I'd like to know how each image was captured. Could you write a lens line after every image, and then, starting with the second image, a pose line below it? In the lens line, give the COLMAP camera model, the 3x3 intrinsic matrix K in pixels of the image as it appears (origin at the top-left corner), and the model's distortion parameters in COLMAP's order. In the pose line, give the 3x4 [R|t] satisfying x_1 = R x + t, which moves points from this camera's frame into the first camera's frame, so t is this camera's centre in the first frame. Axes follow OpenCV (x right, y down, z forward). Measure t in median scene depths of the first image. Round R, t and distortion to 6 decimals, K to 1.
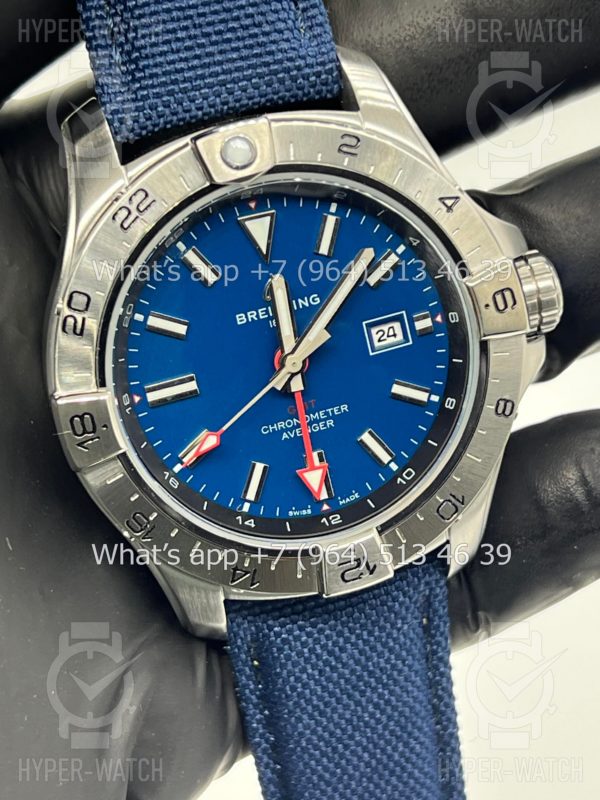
lens RADIAL K [[1839.3, 0, 300.0], [0, 1839.3, 400.0], [0, 0, 1]] dist [0.091755, 0.890687]
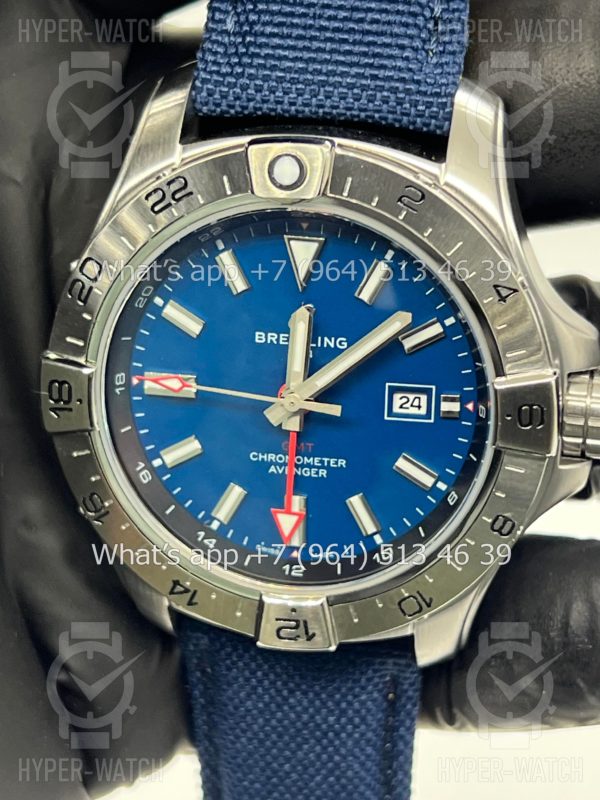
lens RADIAL K [[1839.3, 0, 300.0], [0, 1839.3, 400.0], [0, 0, 1]] dist [0.091755, 0.890687]
pose [[0.897227, 0.340804, -0.280777, 0.253524], [-0.302142, 0.937531, 0.172468, -0.177916], [0.322015, -0.069909, 0.944150, 0.126935]]
